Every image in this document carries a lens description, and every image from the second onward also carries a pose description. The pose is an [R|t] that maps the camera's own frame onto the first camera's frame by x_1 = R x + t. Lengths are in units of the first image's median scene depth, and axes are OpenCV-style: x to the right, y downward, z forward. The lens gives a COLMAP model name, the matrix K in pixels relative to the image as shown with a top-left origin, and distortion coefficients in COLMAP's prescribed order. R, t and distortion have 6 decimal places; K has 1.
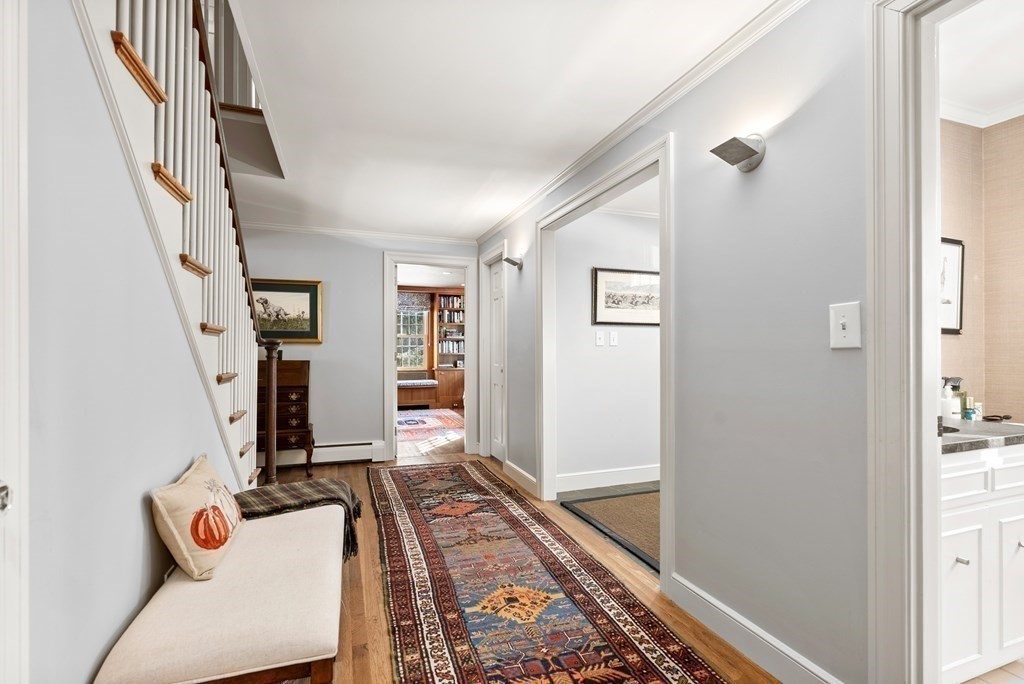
lens RADIAL K [[482.0, 0, 514.7], [0, 482.0, 346.5], [0, 0, 1]] dist [-0.005525, 0.001722]
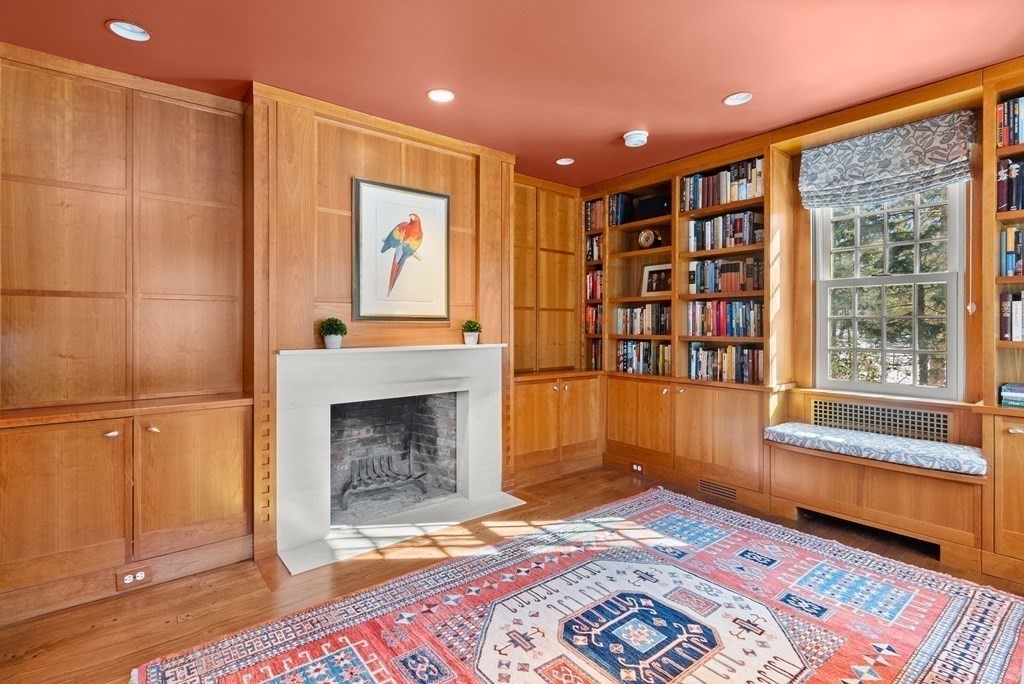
lens RADIAL K [[482.0, 0, 510.9], [0, 482.0, 323.5], [0, 0, 1]] dist [-0.005525, 0.001722]
pose [[0.308827, 0.000665, -0.951118, -0.007590], [0.002122, 0.999997, 0.001388, 0.003387], [0.951116, -0.002447, 0.308824, 0.694335]]
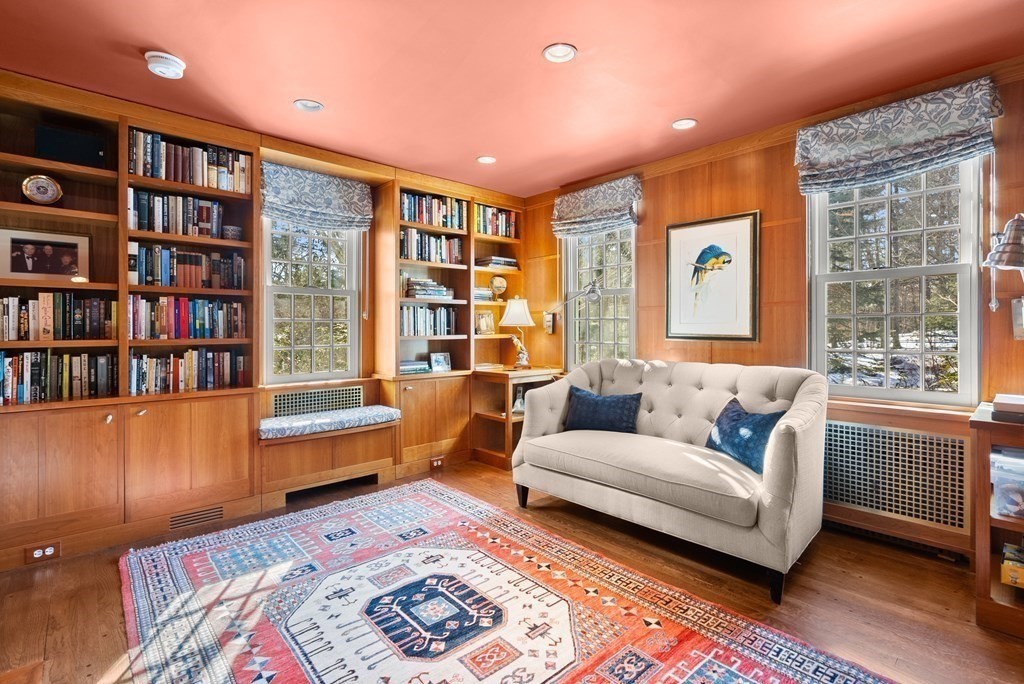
lens RADIAL K [[482.0, 0, 505.8], [0, 482.0, 327.5], [0, 0, 1]] dist [-0.005525, 0.001722]
pose [[0.932381, 0.004350, 0.361450, -0.215071], [-0.004286, 0.999990, -0.000979, 0.005905], [-0.361451, -0.000636, 0.932391, 0.600049]]
